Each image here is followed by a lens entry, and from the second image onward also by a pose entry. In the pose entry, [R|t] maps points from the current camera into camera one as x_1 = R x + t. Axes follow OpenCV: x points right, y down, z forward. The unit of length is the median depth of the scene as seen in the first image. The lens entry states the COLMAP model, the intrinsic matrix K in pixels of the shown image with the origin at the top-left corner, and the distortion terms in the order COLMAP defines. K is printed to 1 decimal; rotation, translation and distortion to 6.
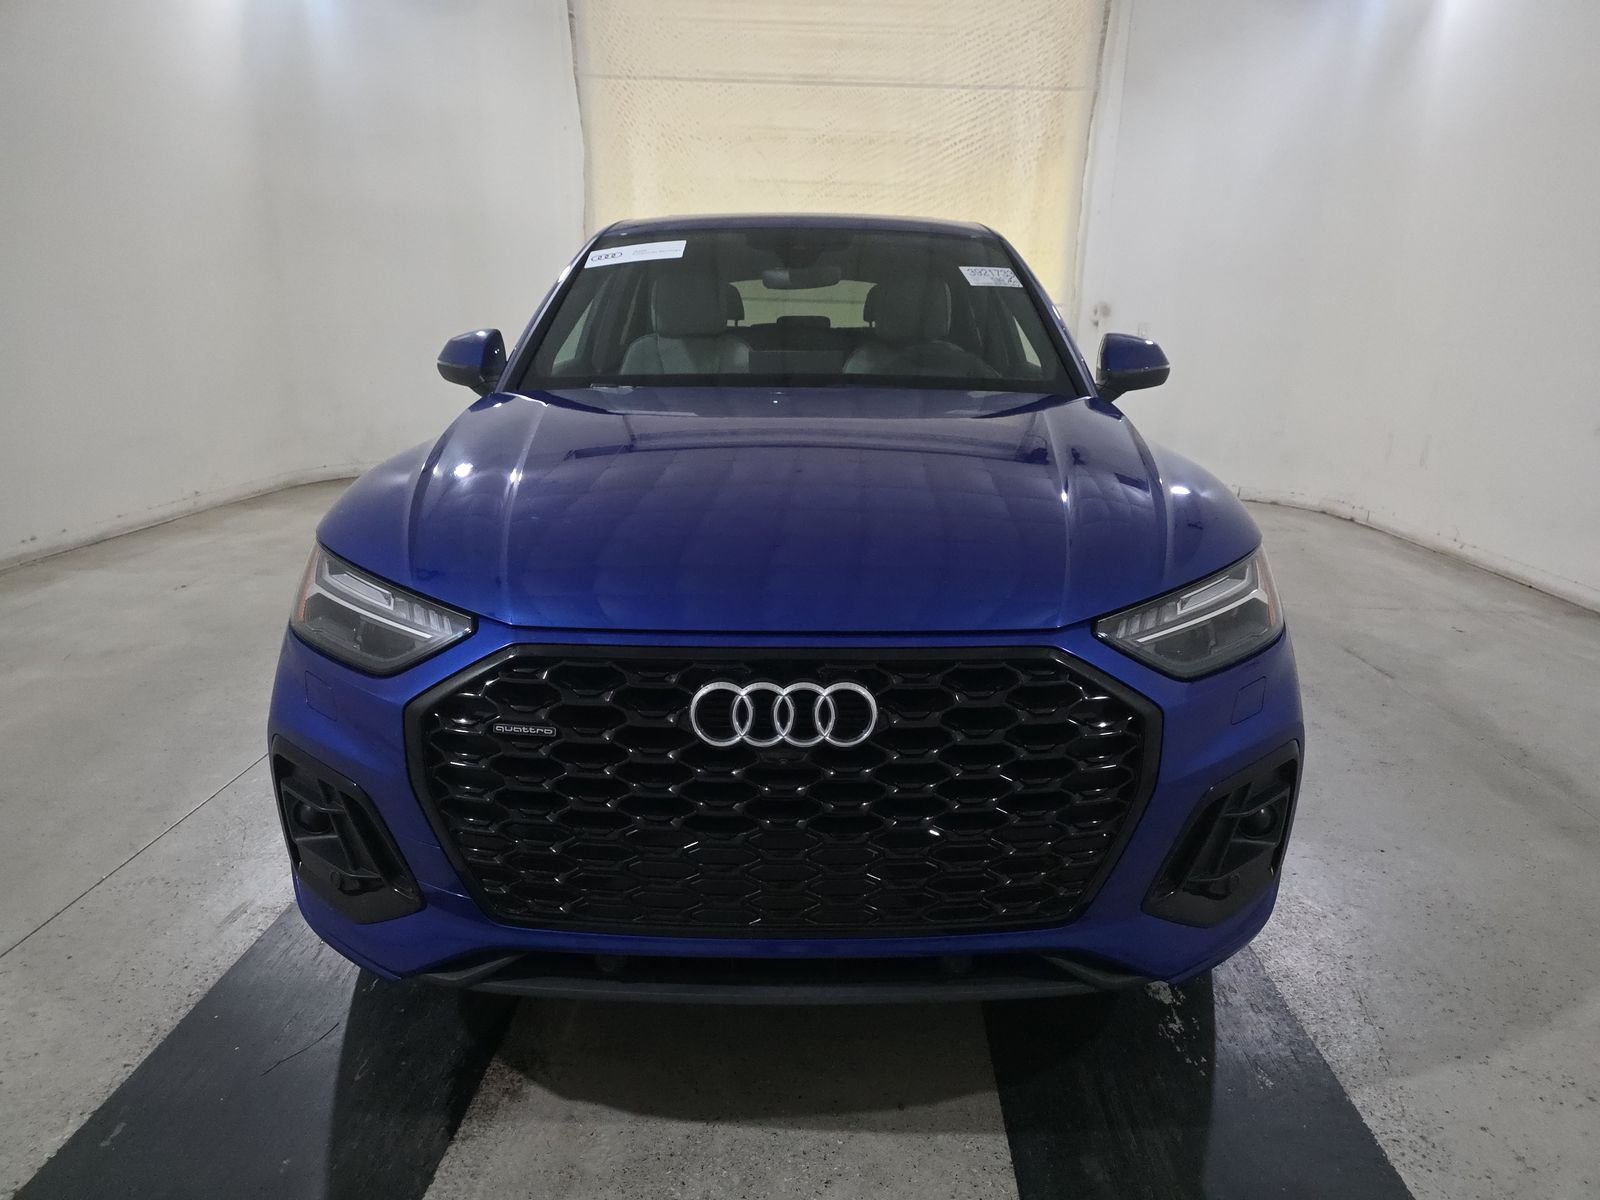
lens RADIAL K [[1068.8, 0, 797.8], [0, 1068.8, 610.7], [0, 0, 1]] dist [0.026352, -0.018236]
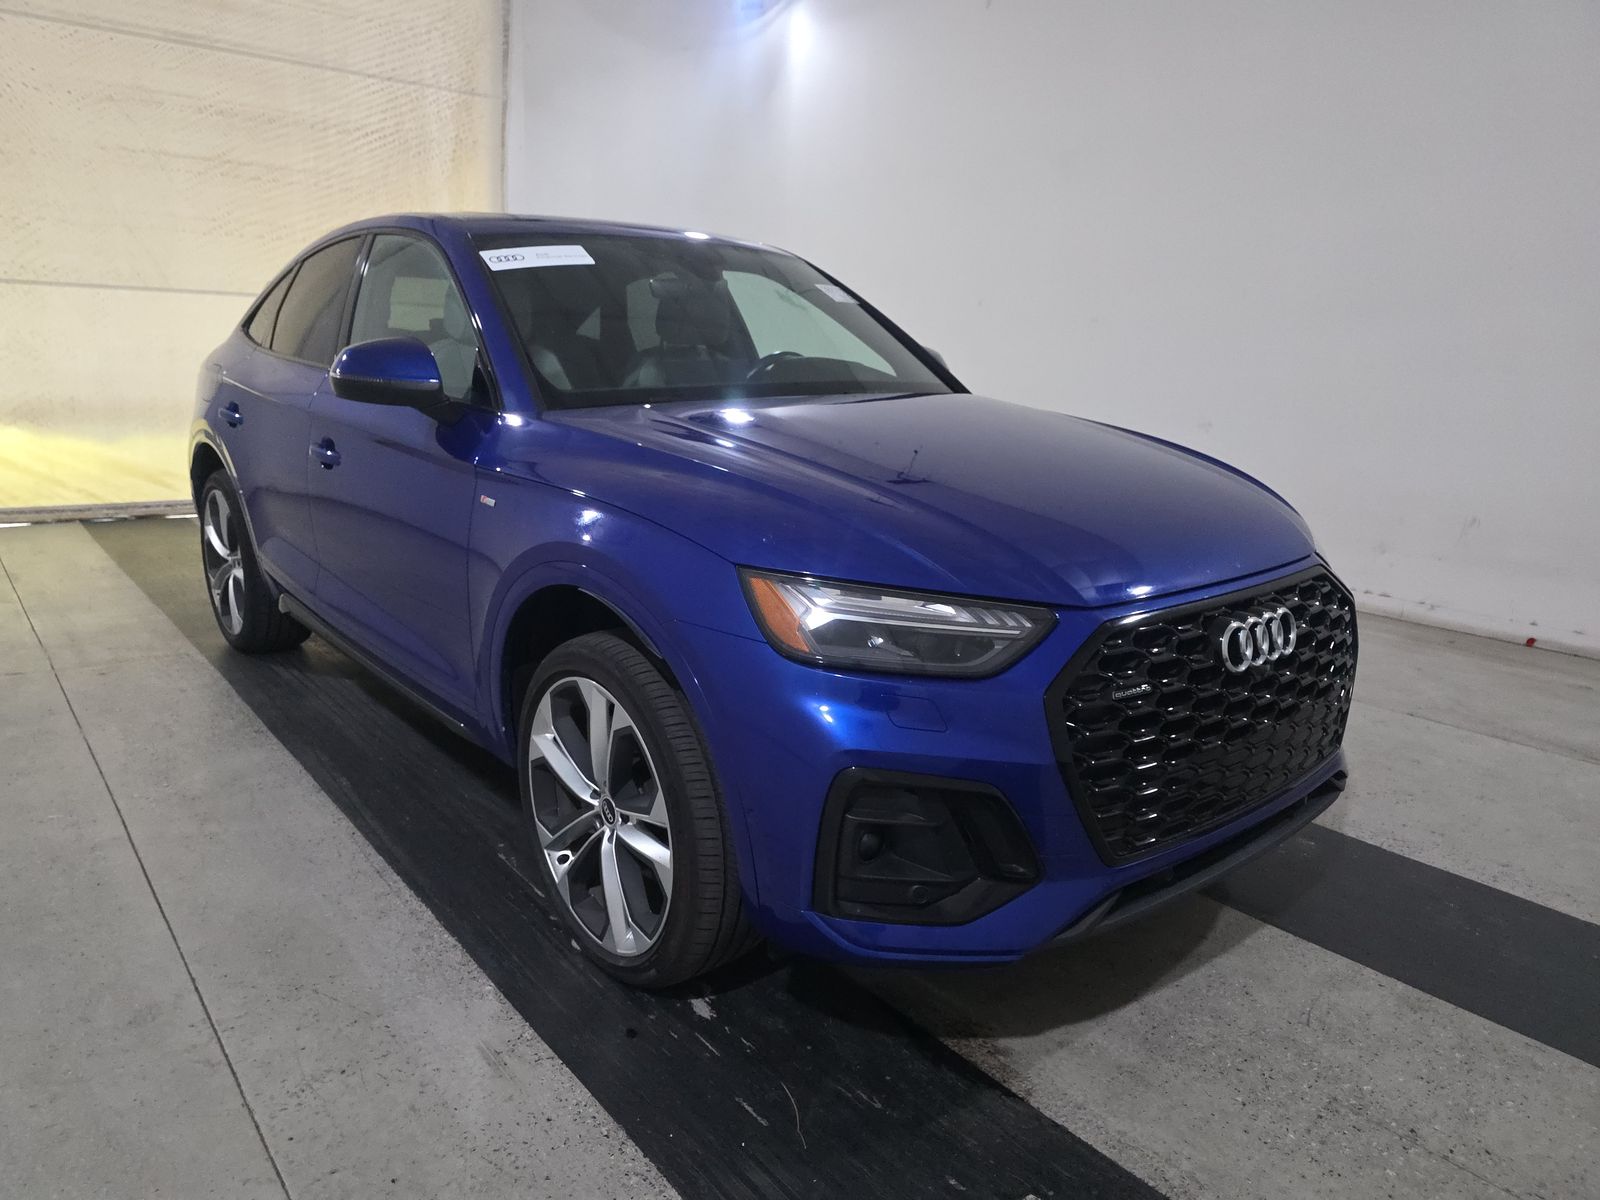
lens RADIAL K [[1068.8, 0, 798.1], [0, 1068.8, 592.5], [0, 0, 1]] dist [0.026352, -0.018236]
pose [[0.769345, -0.146704, 0.621761, -0.212503], [0.155550, 0.987001, 0.040411, -0.016788], [-0.619607, 0.065625, 0.782164, 0.052245]]
